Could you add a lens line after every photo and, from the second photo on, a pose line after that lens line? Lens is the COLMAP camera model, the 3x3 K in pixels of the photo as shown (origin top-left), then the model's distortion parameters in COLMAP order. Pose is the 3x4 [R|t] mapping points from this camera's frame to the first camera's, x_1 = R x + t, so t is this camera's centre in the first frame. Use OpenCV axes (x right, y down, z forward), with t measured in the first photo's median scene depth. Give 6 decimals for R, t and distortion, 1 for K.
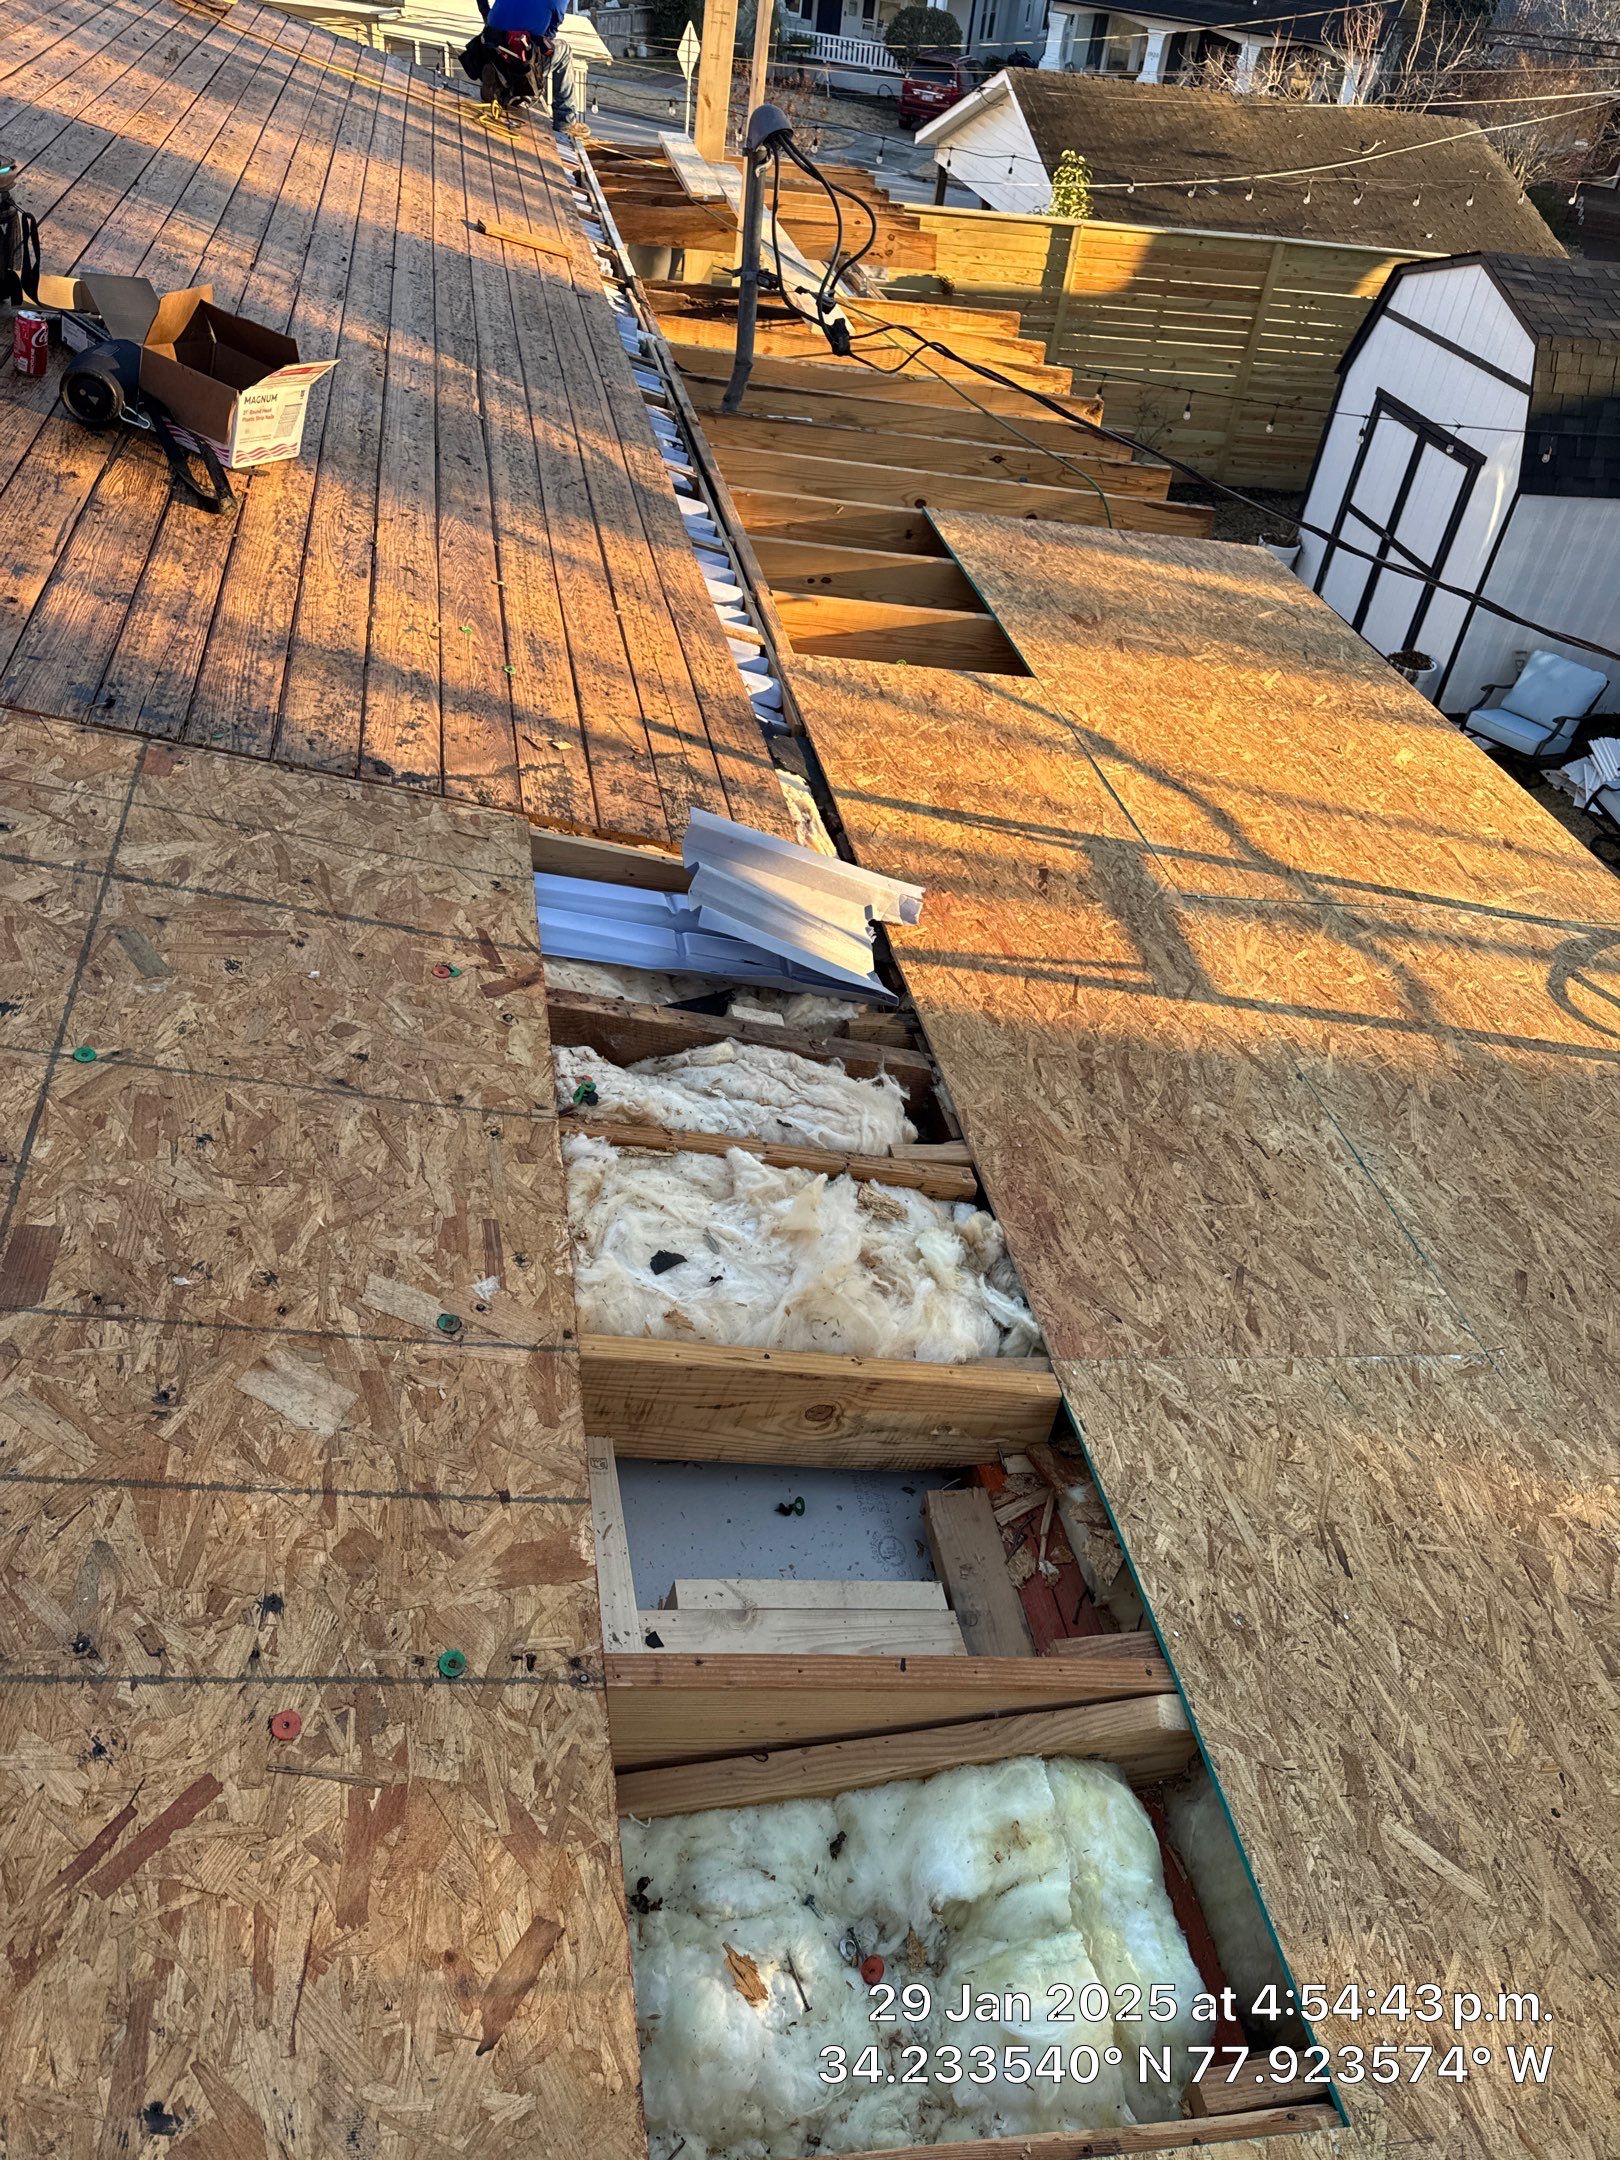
lens RADIAL K [[1513.1, 0, 822.1], [0, 1513.1, 1099.6], [0, 0, 1]] dist [0.013144, -0.013470]
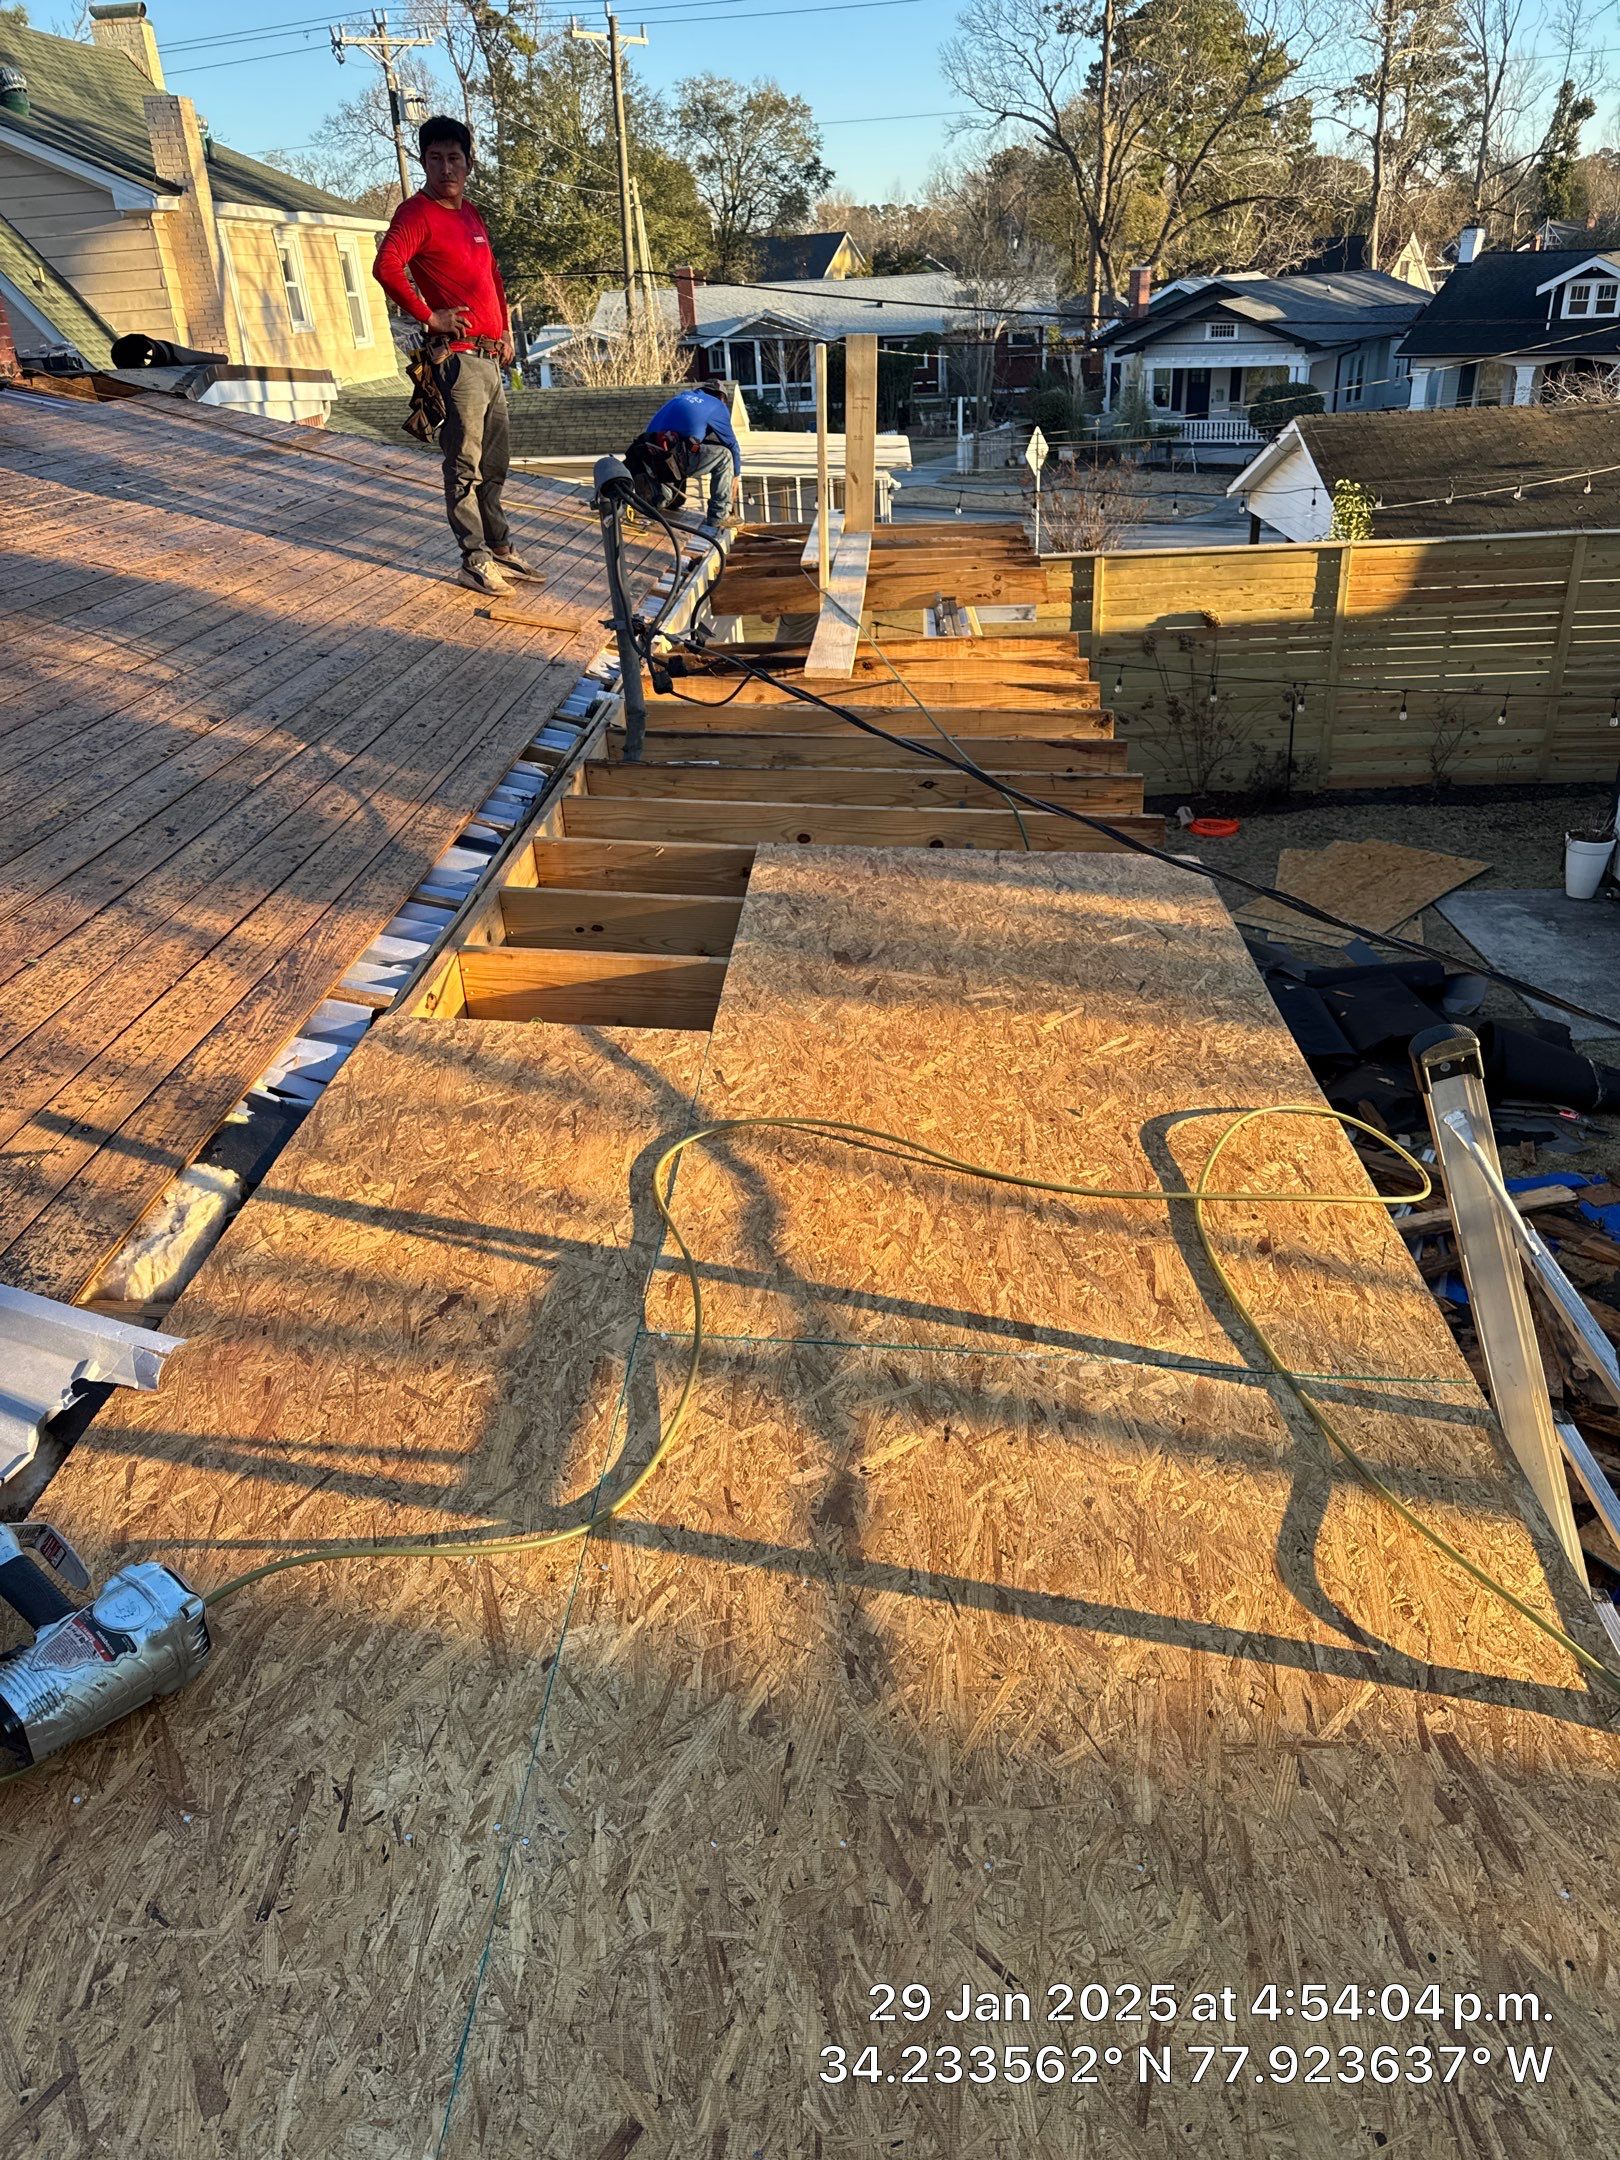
lens RADIAL K [[1513.1, 0, 804.6], [0, 1513.1, 1074.5], [0, 0, 1]] dist [0.013144, -0.013470]
pose [[0.957501, -0.027488, -0.287119, 0.126668], [-0.037181, 0.975379, -0.217376, -0.024454], [0.286025, 0.218813, 0.932904, 0.077631]]
